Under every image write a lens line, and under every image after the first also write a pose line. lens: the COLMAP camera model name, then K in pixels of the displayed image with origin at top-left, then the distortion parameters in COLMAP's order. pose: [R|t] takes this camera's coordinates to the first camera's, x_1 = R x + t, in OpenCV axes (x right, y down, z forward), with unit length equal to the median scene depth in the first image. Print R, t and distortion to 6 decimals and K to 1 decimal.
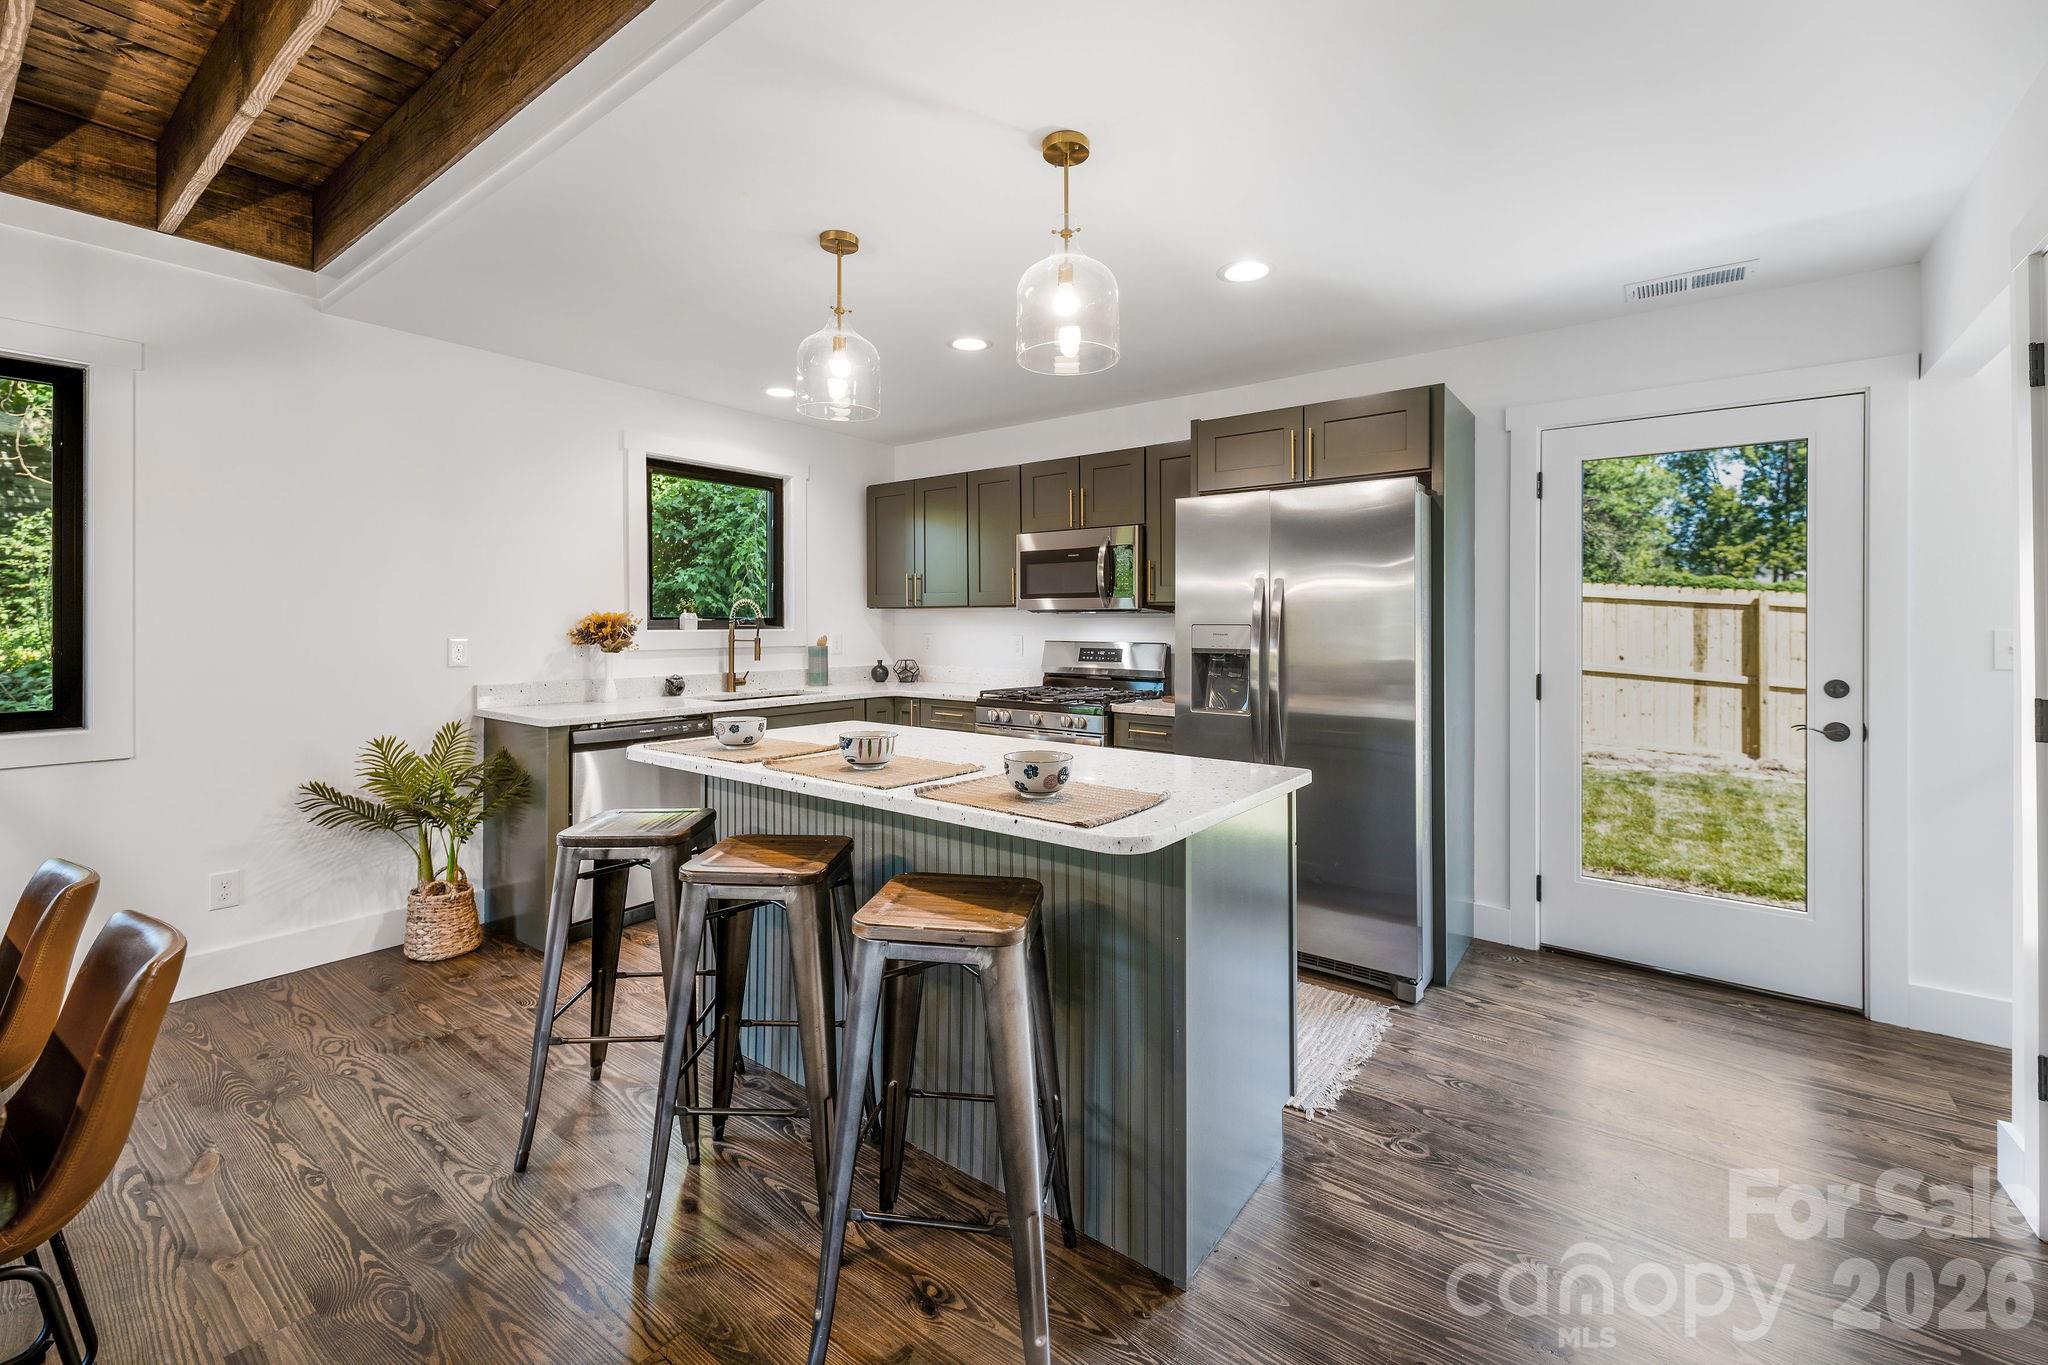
lens RADIAL K [[877.7, 0, 1023.3], [0, 877.7, 625.5], [0, 0, 1]] dist [0.017321, -0.000021]
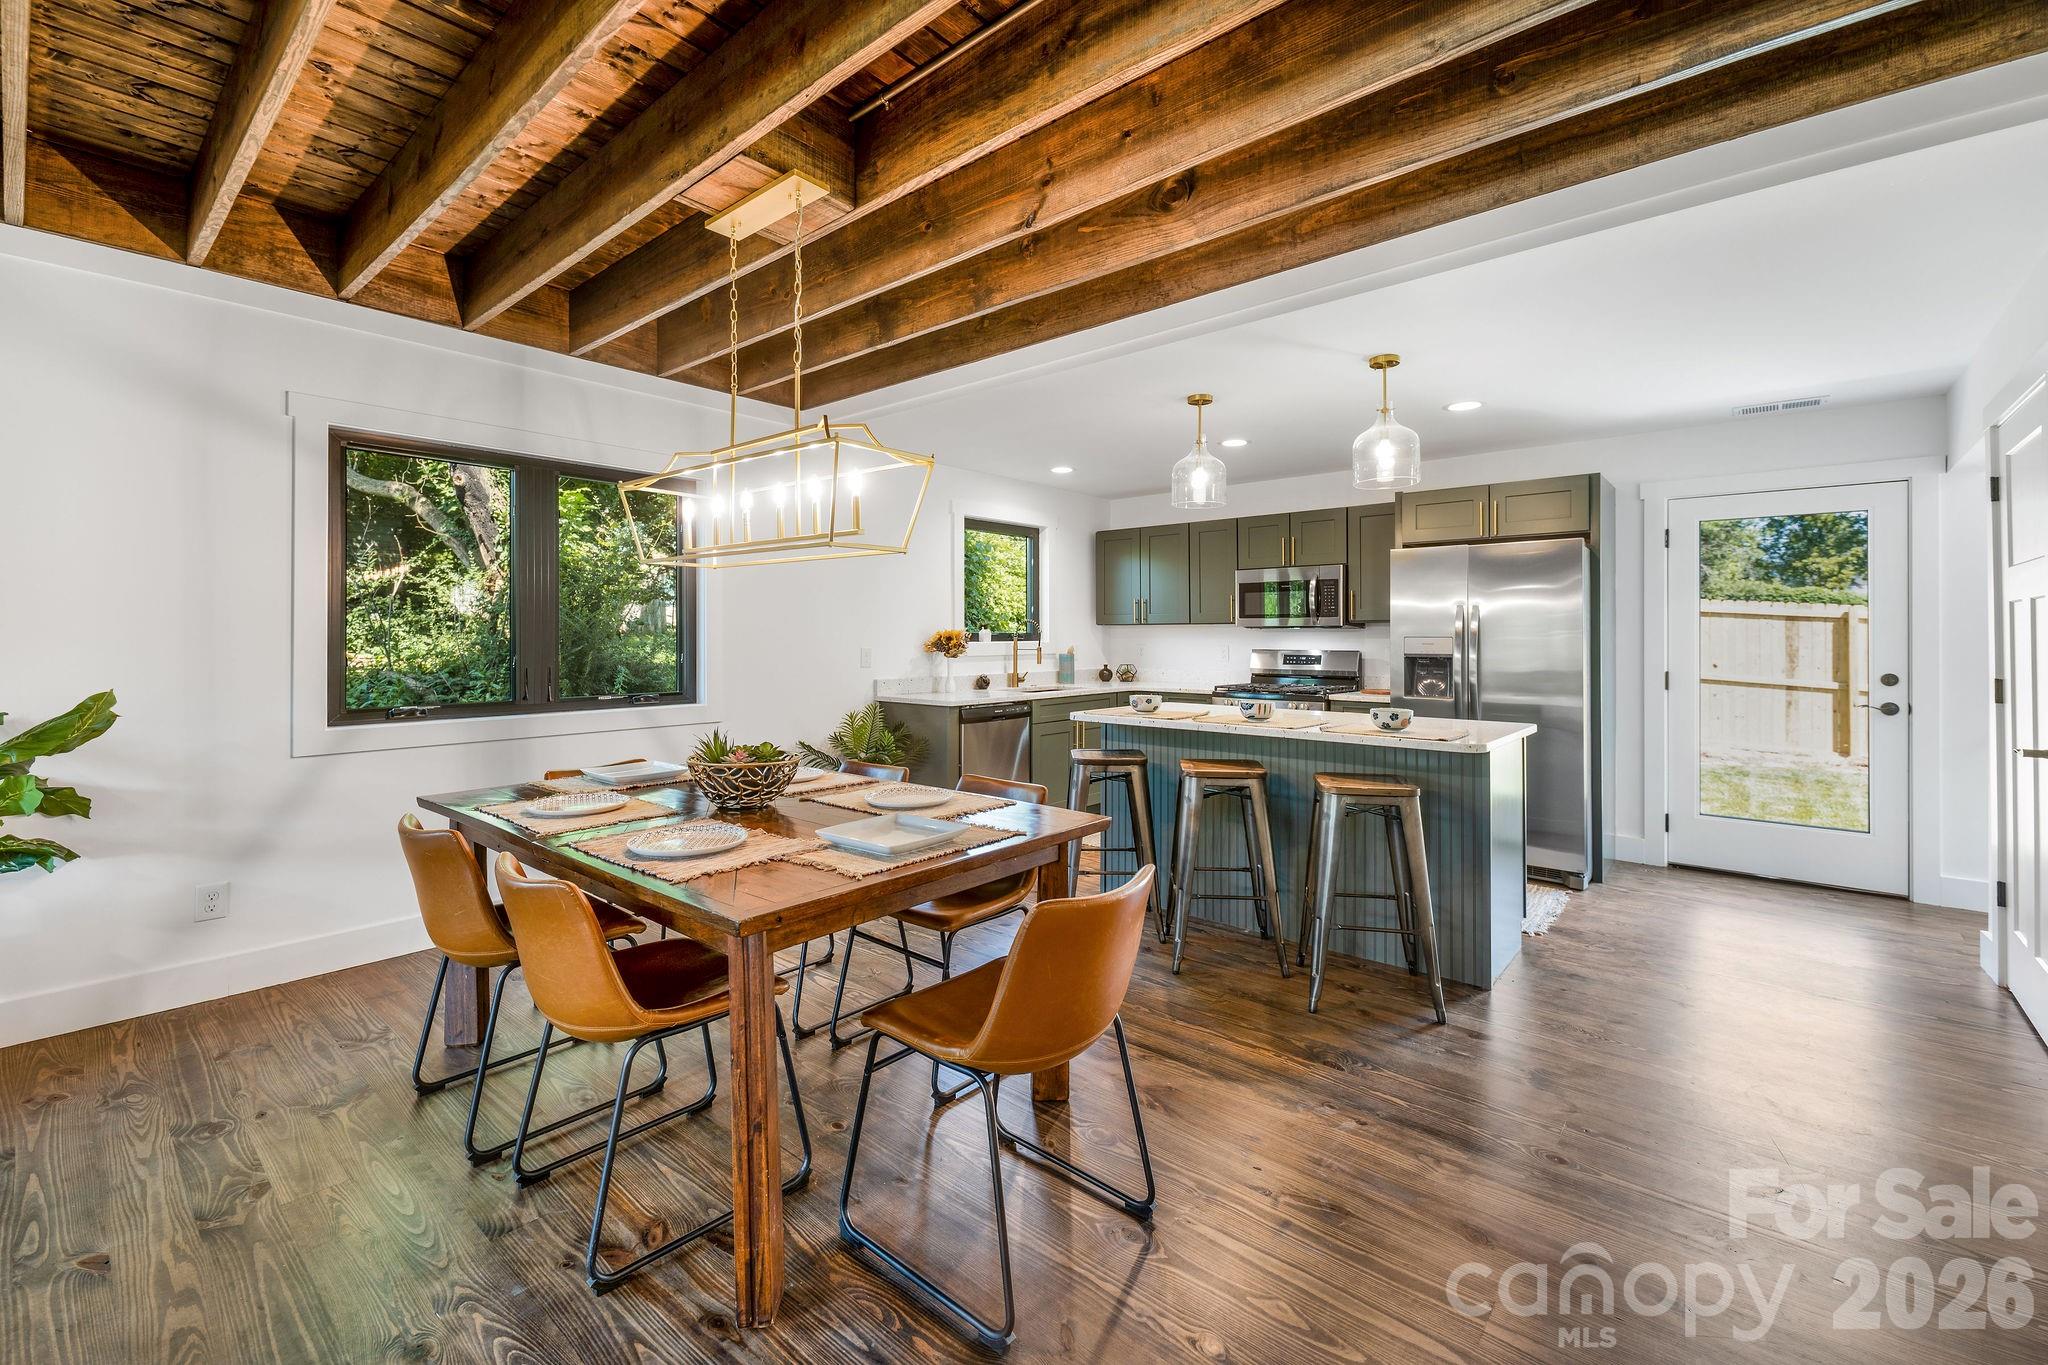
lens RADIAL K [[820.4, 0, 1006.0], [0, 820.4, 636.4], [0, 0, 1]] dist [0.001130, -0.000068]
pose [[0.993748, -0.002991, -0.111607, -0.183970], [0.002779, 0.999994, -0.002057, -0.000970], [0.111613, 0.001734, 0.993750, -0.243547]]
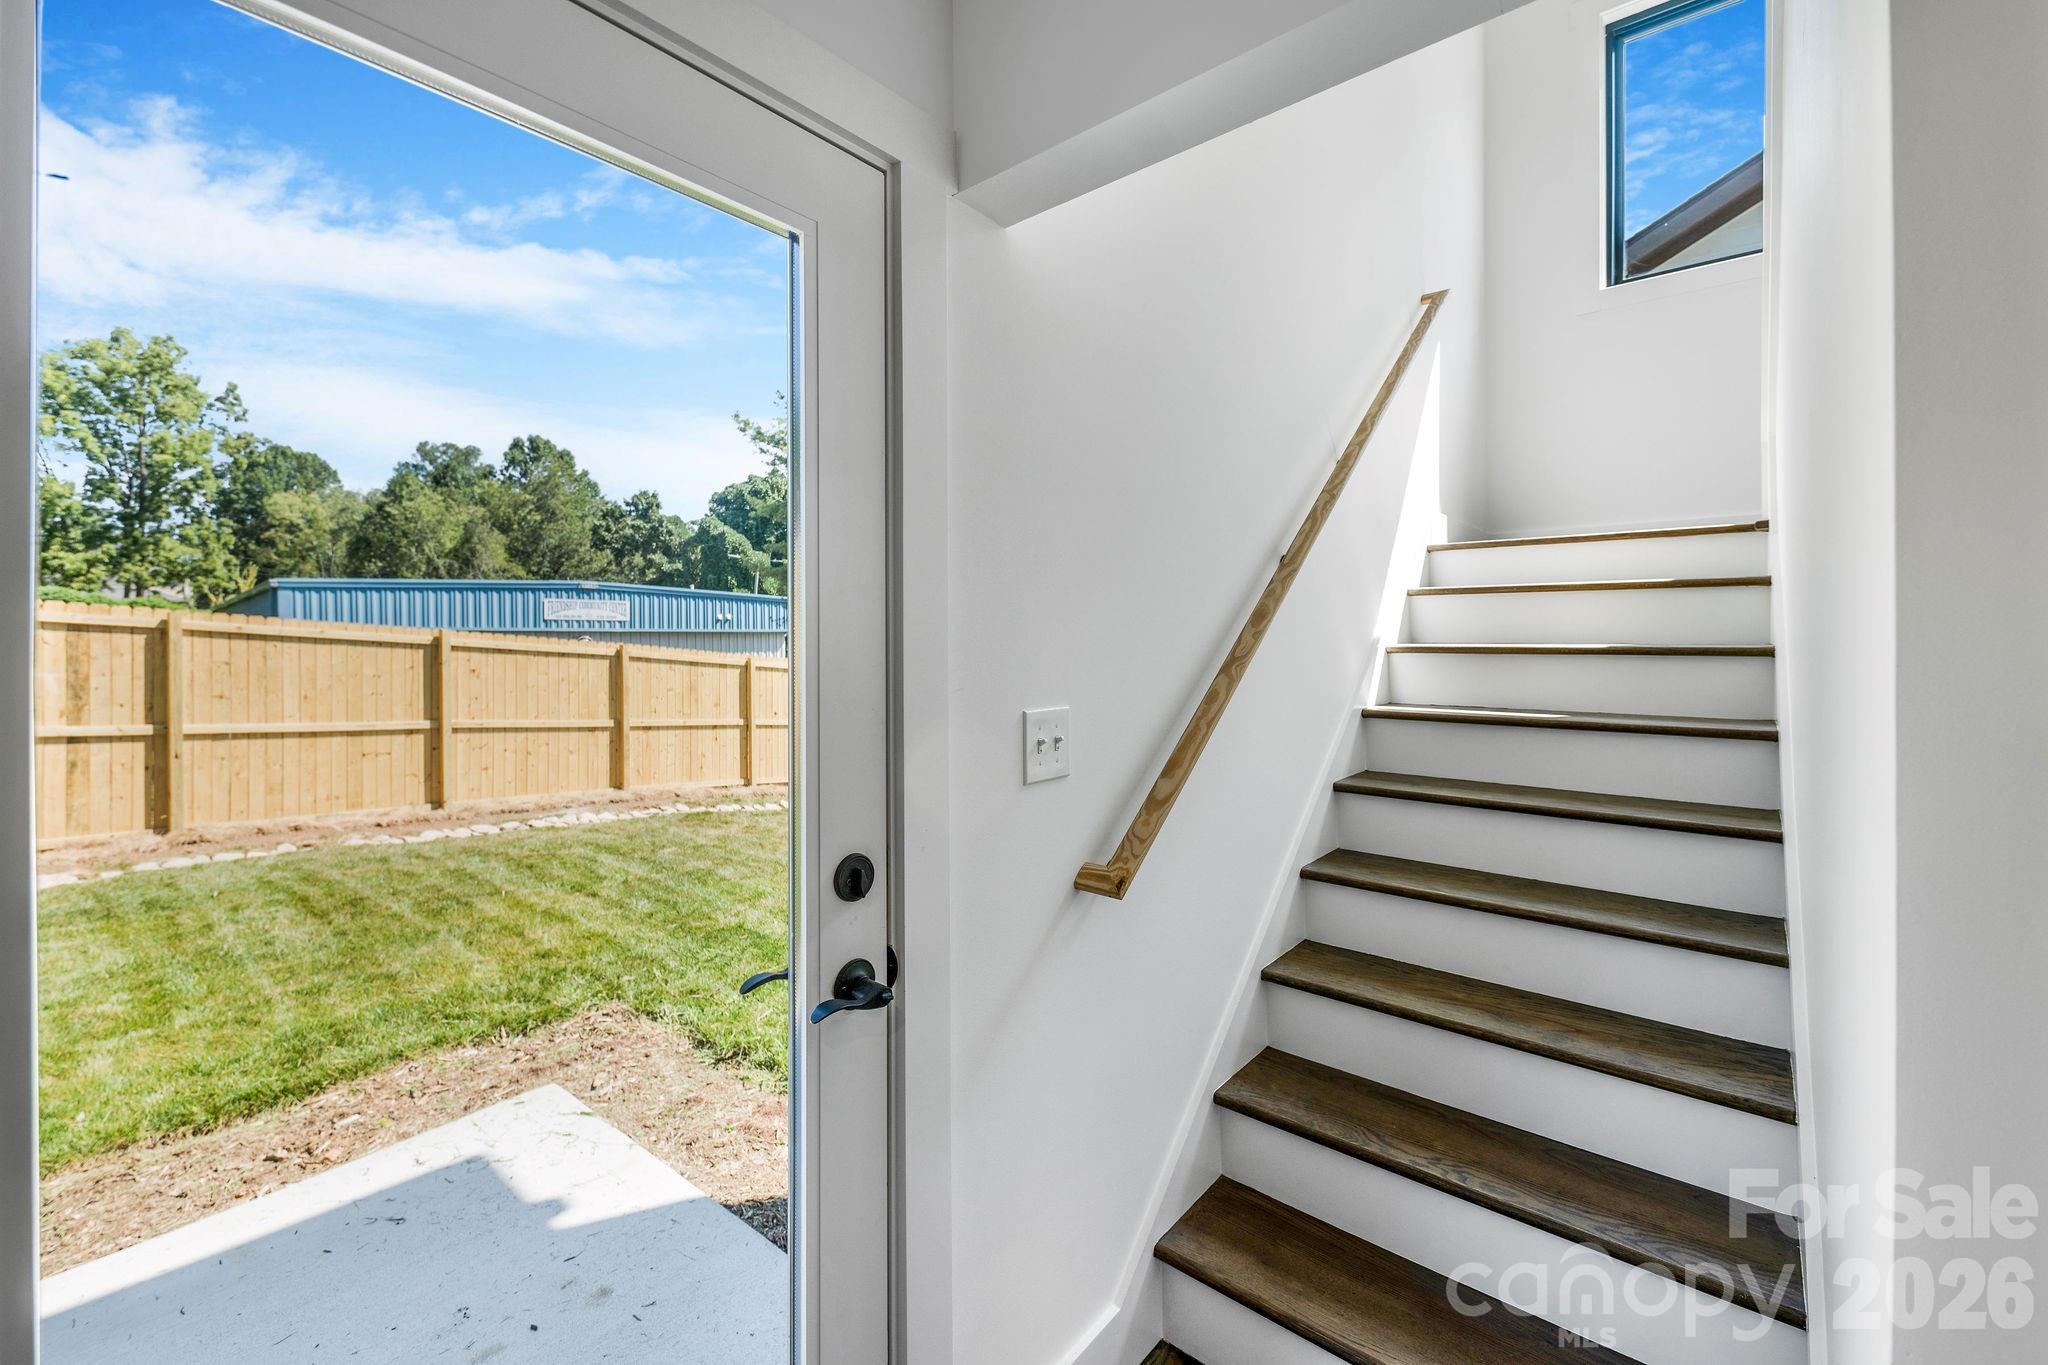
lens RADIAL K [[820.4, 0, 1006.0], [0, 820.4, 636.4], [0, 0, 1]] dist [0.001130, -0.000068]
pose [[0.035646, 0.001949, 0.999363, 0.317785], [0.005491, 0.999983, -0.002146, -0.021534], [-0.999349, 0.005564, 0.035634, 0.534936]]
